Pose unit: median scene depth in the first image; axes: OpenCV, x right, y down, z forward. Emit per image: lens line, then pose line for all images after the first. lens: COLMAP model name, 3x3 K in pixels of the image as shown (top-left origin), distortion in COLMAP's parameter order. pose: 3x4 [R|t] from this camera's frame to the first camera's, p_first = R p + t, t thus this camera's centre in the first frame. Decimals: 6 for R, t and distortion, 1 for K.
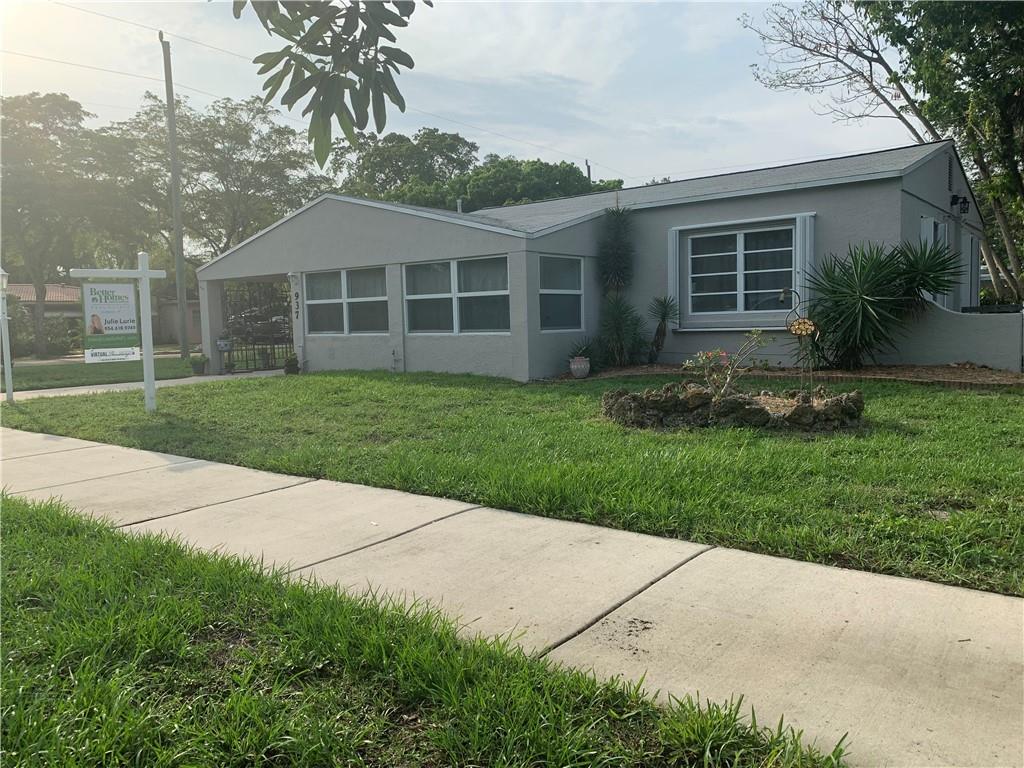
lens RADIAL K [[800.0, 0, 512.0], [0, 800.0, 384.0], [0, 0, 1]] dist [0.023401, -0.007430]
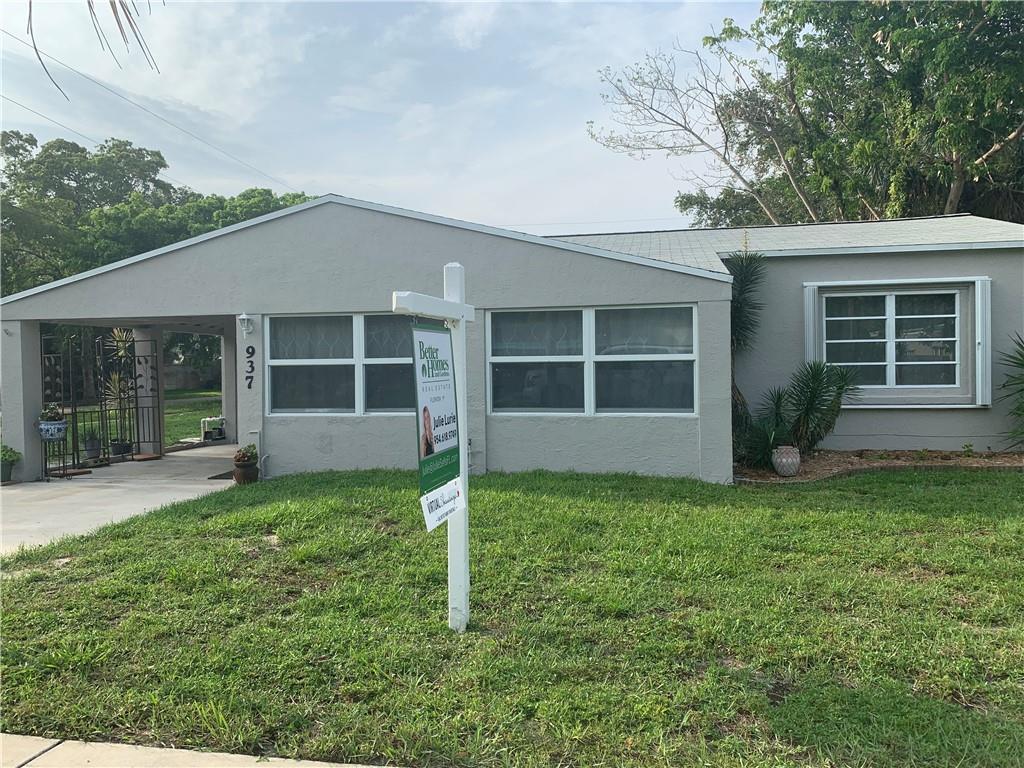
lens RADIAL K [[800.0, 0, 512.0], [0, 800.0, 384.0], [0, 0, 1]] dist [0.023401, -0.007430]
pose [[0.882460, 0.006309, 0.470344, -0.433691], [0.026731, 0.997622, -0.063534, -0.044873], [-0.469627, 0.068638, 0.880193, 0.402427]]
